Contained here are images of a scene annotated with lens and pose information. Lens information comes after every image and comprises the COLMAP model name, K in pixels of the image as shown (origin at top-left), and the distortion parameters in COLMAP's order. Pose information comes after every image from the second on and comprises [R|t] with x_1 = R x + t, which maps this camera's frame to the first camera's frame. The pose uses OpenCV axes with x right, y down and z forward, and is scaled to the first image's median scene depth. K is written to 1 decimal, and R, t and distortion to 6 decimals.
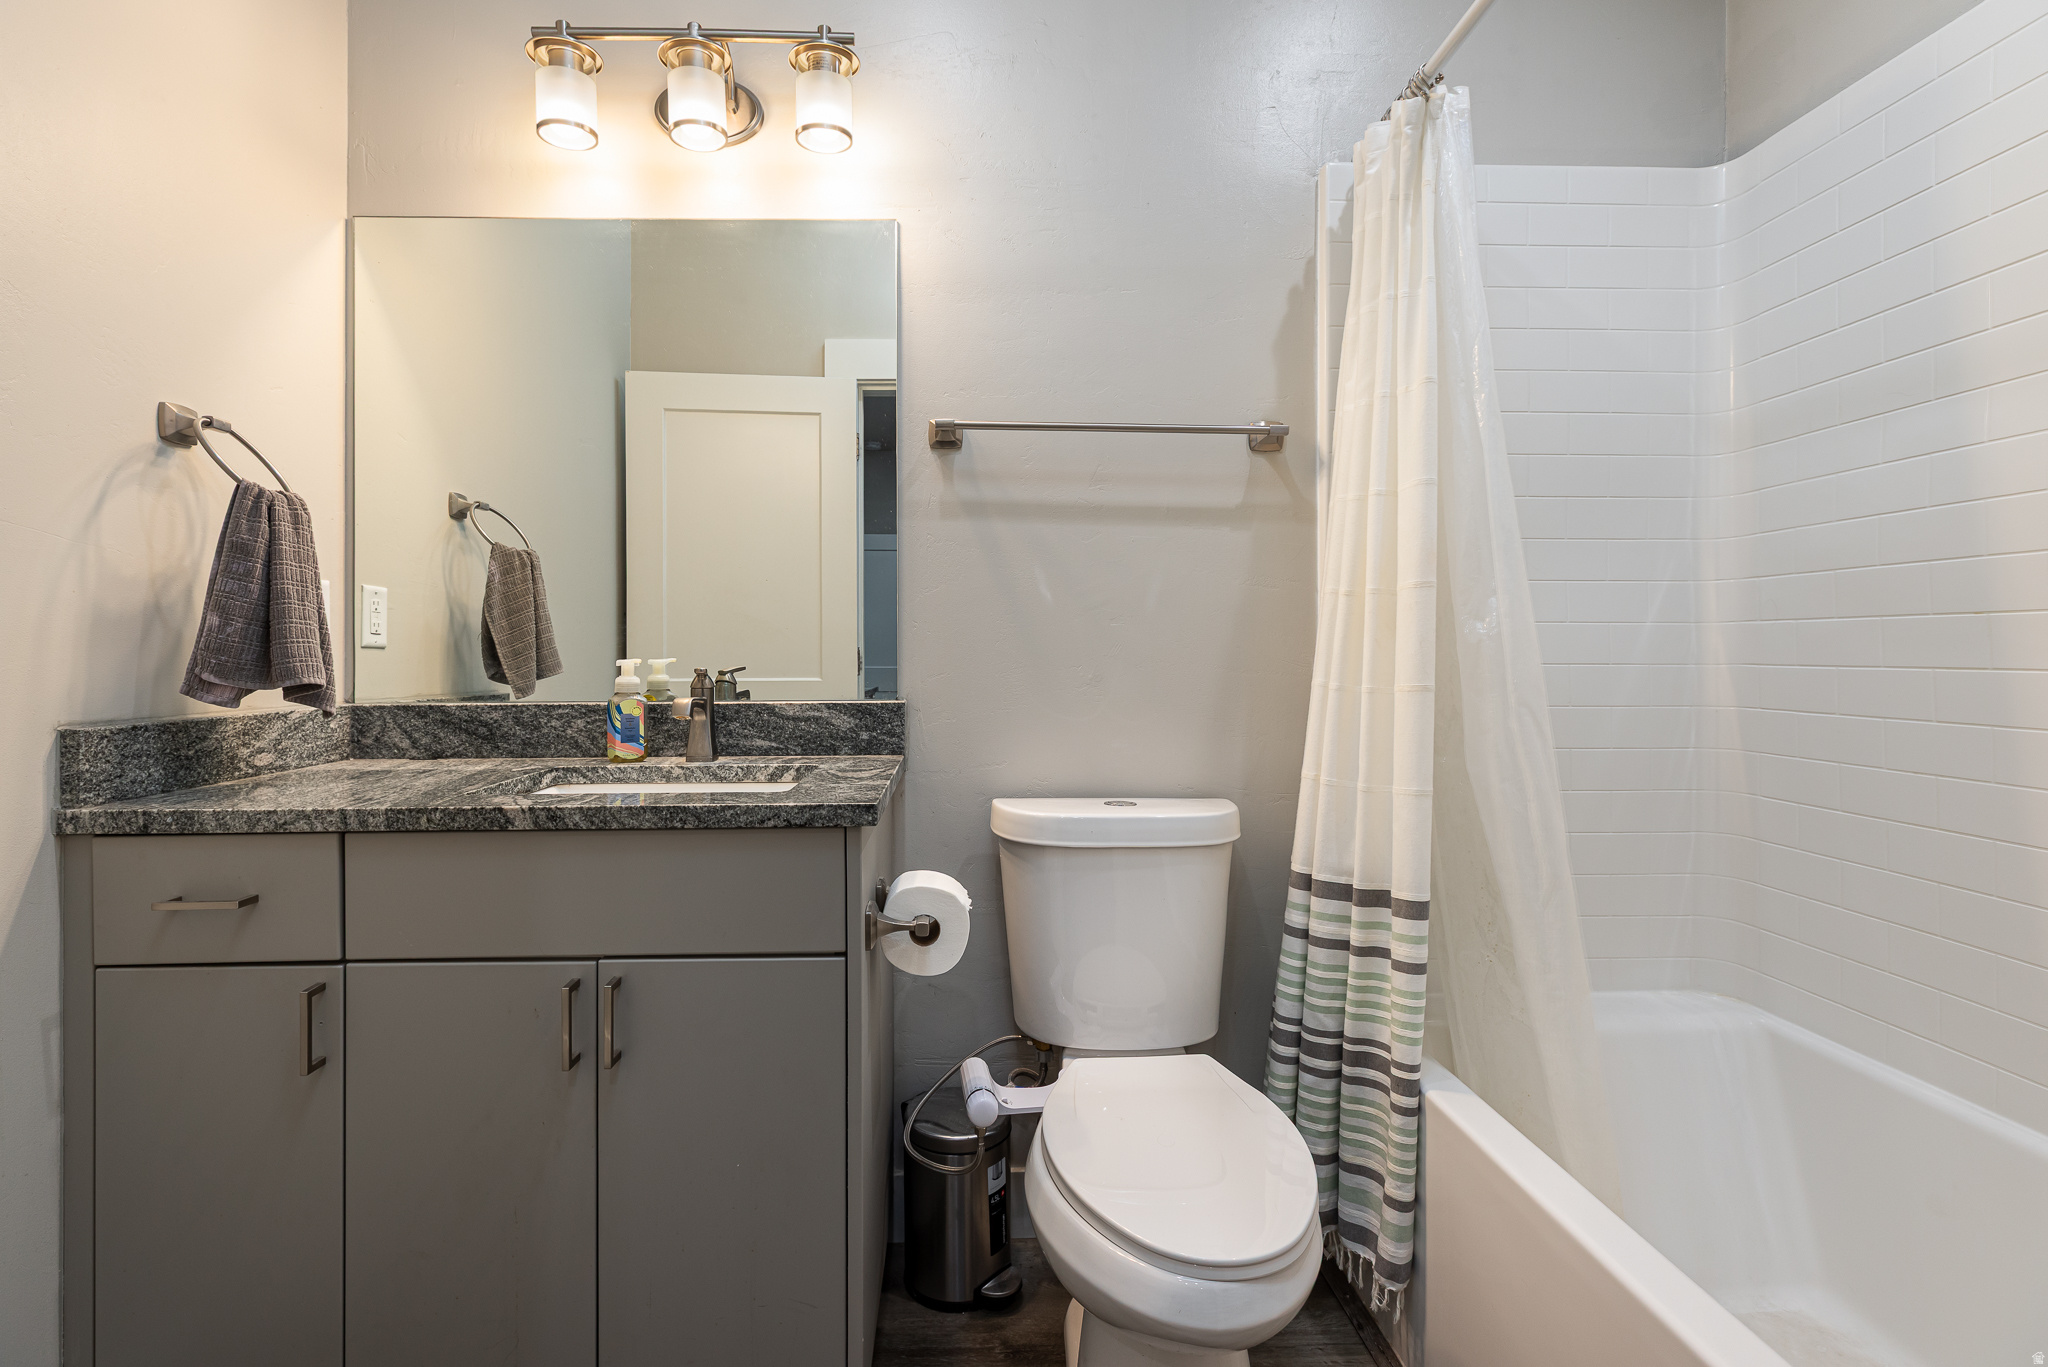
lens RADIAL K [[912.9, 0, 1028.4], [0, 912.9, 656.8], [0, 0, 1]] dist [0.003653, 0.000534]
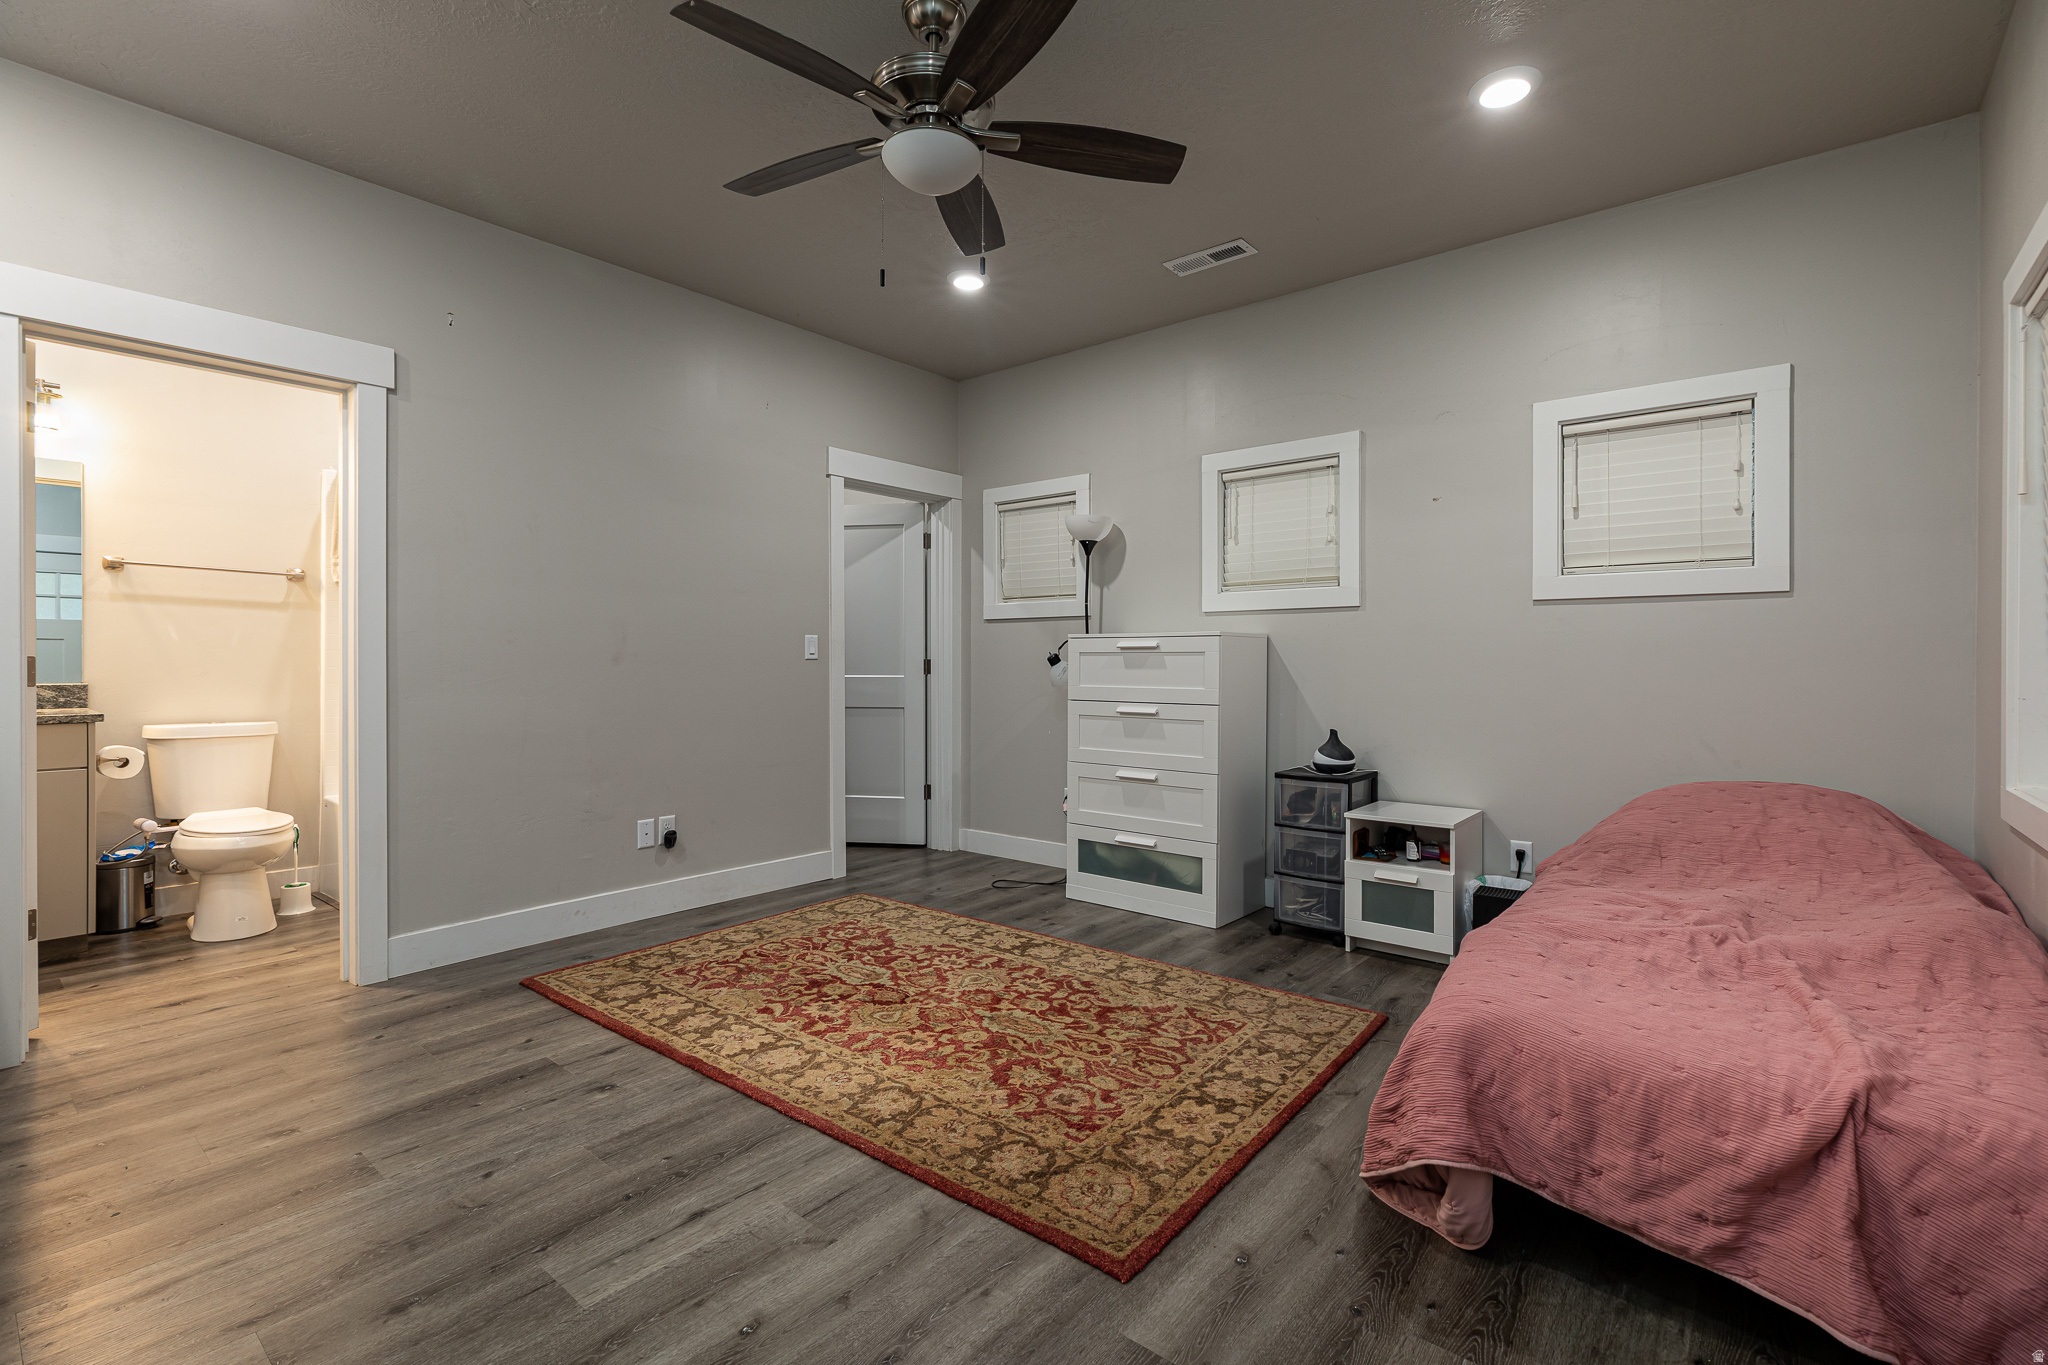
lens RADIAL K [[912.9, 0, 1028.4], [0, 912.9, 655.8], [0, 0, 1]] dist [0.003653, 0.000534]
pose [[0.679625, 0.006373, 0.733532, -0.219603], [0.001013, 0.999953, -0.009625, 0.004438], [-0.733559, 0.007285, 0.679587, -2.222792]]
